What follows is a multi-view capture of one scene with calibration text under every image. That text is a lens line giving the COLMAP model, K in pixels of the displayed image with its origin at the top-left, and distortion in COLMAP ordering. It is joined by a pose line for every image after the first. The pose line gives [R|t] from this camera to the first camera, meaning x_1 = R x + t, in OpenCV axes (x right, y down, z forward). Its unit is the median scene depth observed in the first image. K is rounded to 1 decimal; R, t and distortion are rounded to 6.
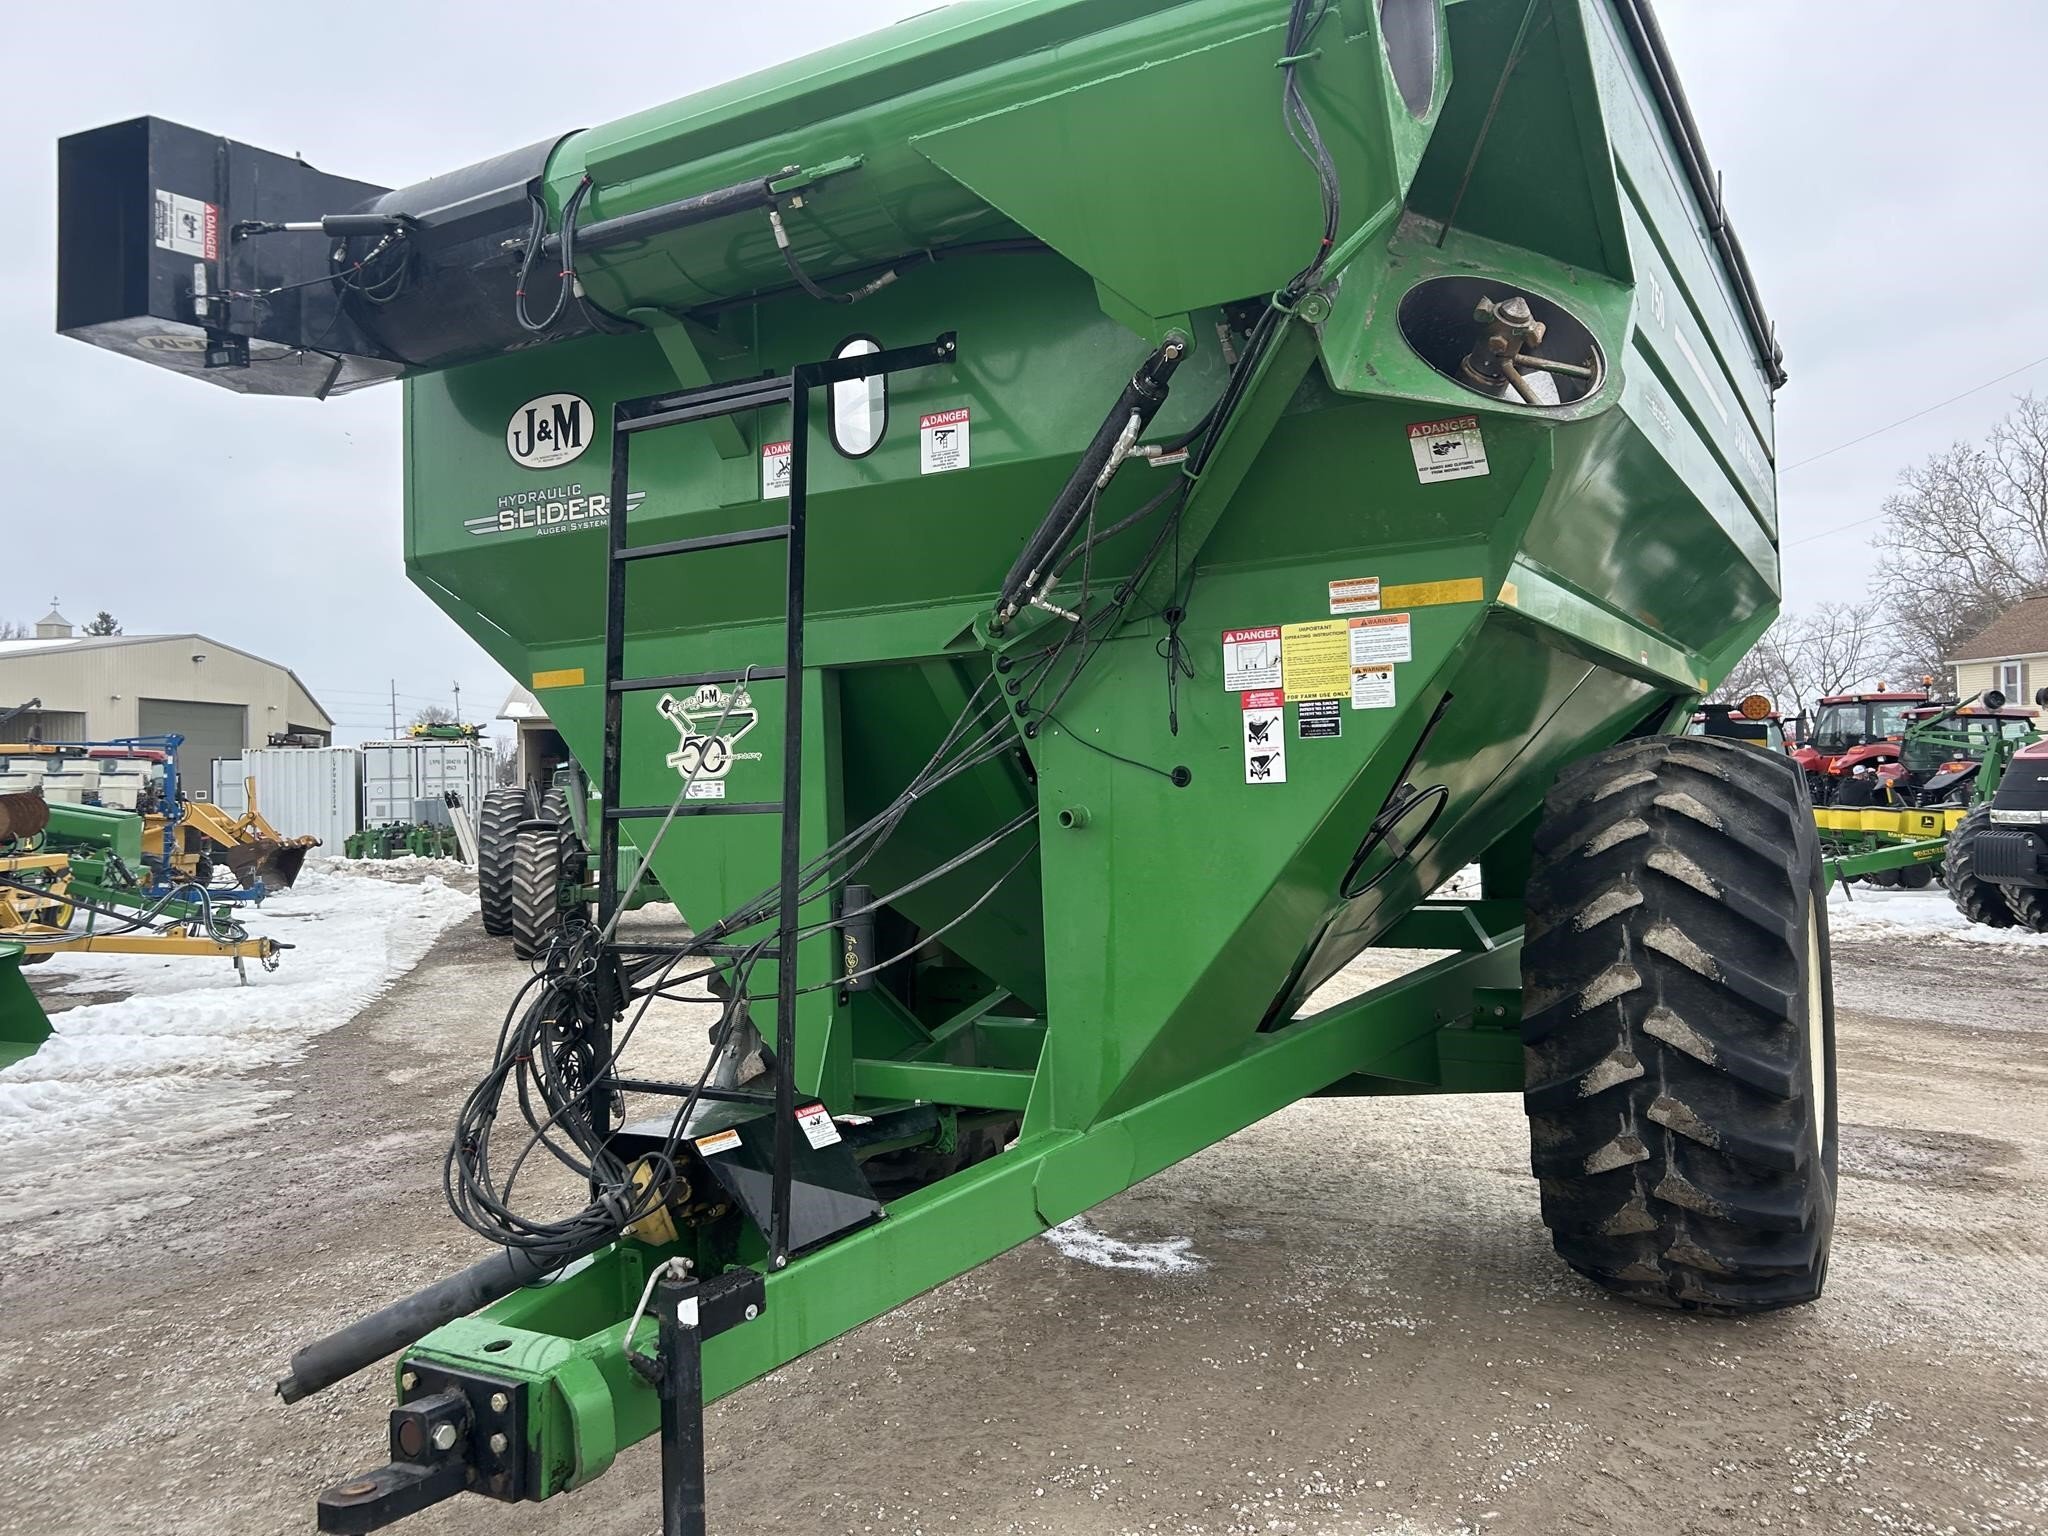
lens RADIAL K [[1537.1, 0, 1016.9], [0, 1537.1, 751.5], [0, 0, 1]] dist [0.057945, -0.061010]
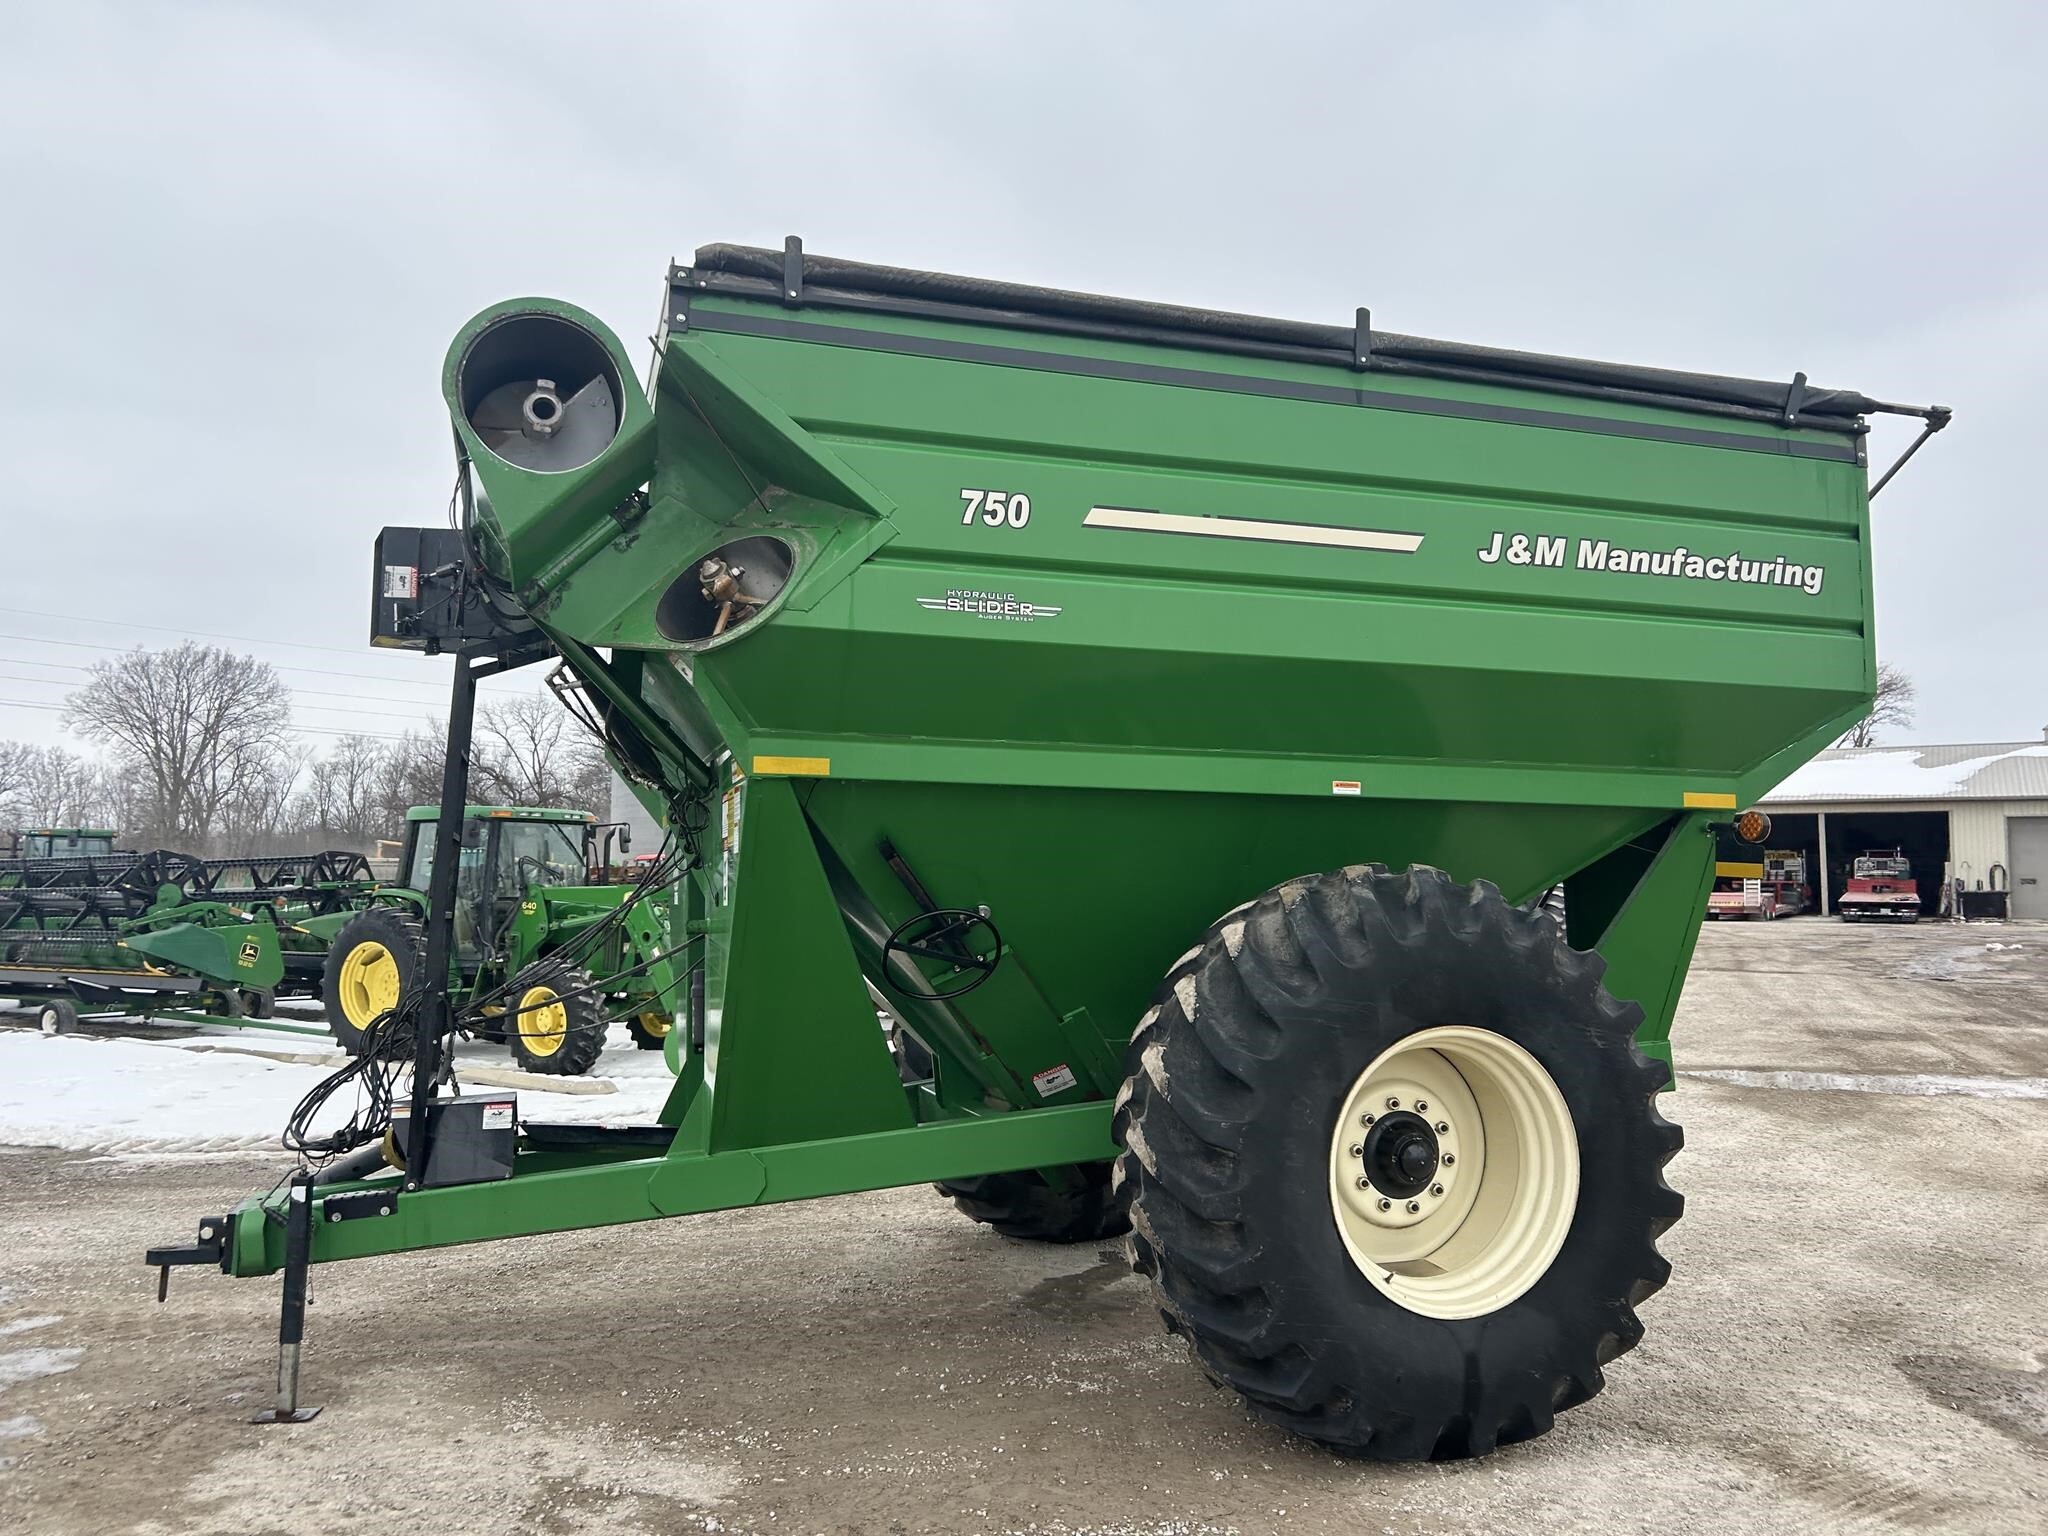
lens RADIAL K [[1547.5, 0, 1017.7], [0, 1547.5, 759.0], [0, 0, 1]] dist [0.041544, -0.052557]
pose [[0.747671, -0.034663, -0.663164, 1.075811], [0.003075, 0.998807, -0.048739, -0.036269], [0.664062, 0.034401, 0.746886, 0.115113]]
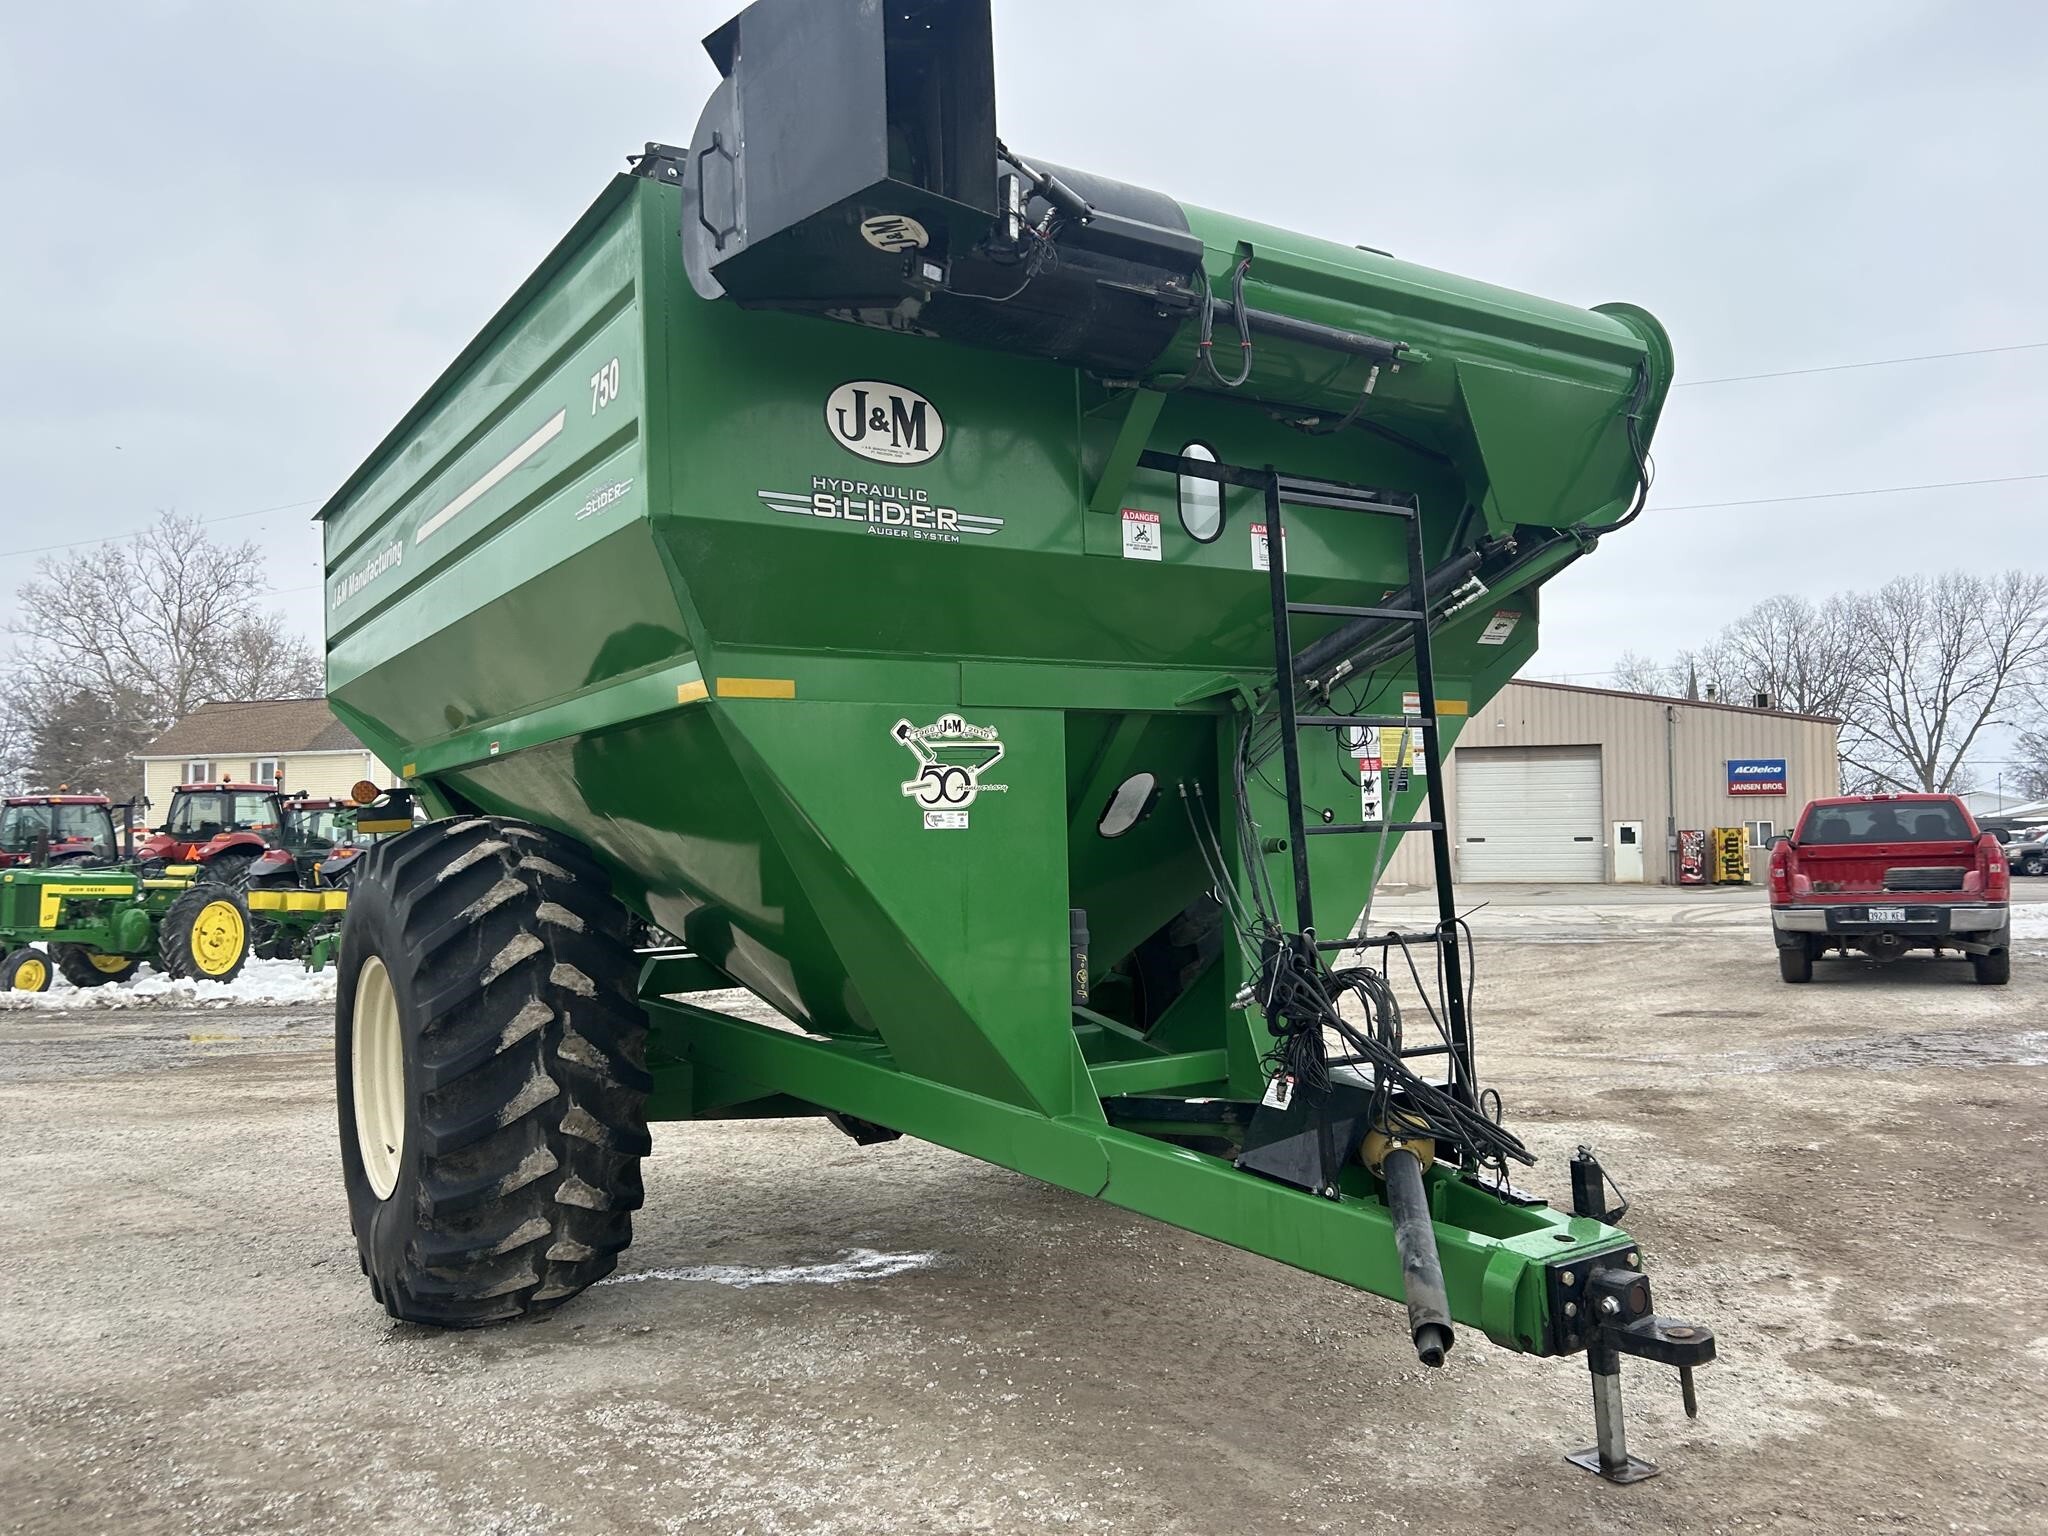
lens RADIAL K [[1536.1, 0, 1017.5], [0, 1536.1, 772.5], [0, 0, 1]] dist [0.045862, -0.053783]
pose [[0.427198, 0.054661, 0.902504, -1.121734], [-0.010631, 0.998406, -0.055438, 0.050603], [-0.904095, 0.014089, 0.427098, 0.566791]]
